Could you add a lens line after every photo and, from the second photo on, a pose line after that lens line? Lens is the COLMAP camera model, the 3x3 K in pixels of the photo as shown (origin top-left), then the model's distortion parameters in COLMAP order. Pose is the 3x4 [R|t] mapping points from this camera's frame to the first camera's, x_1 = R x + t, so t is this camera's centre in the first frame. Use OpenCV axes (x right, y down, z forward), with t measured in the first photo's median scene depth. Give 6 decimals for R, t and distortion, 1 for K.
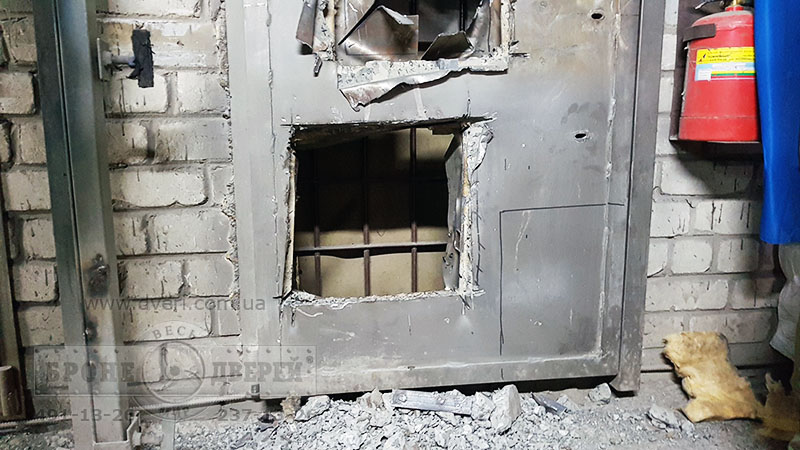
lens RADIAL K [[619.4, 0, 400.0], [0, 619.4, 225.0], [0, 0, 1]] dist [-0.019219, -0.000917]
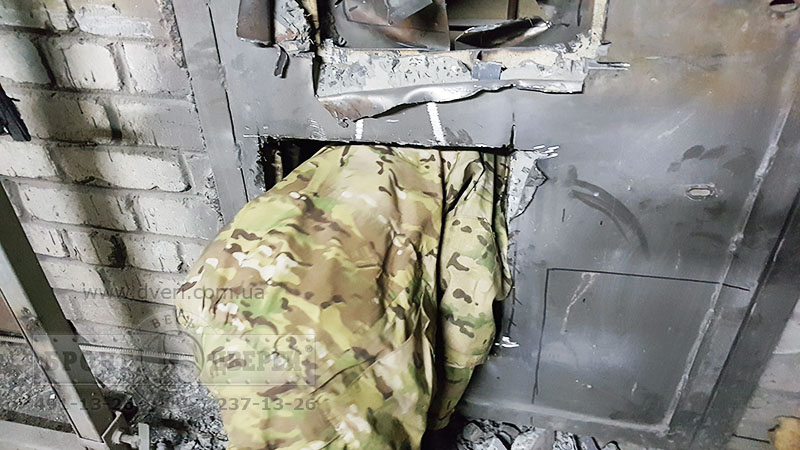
lens RADIAL K [[619.4, 0, 400.0], [0, 619.4, 225.0], [0, 0, 1]] dist [-0.019219, -0.000917]
pose [[0.938871, 0.195178, -0.283595, 0.199241], [-0.049348, 0.891553, 0.450219, -0.386079], [0.340713, -0.408703, 0.846686, 0.377267]]
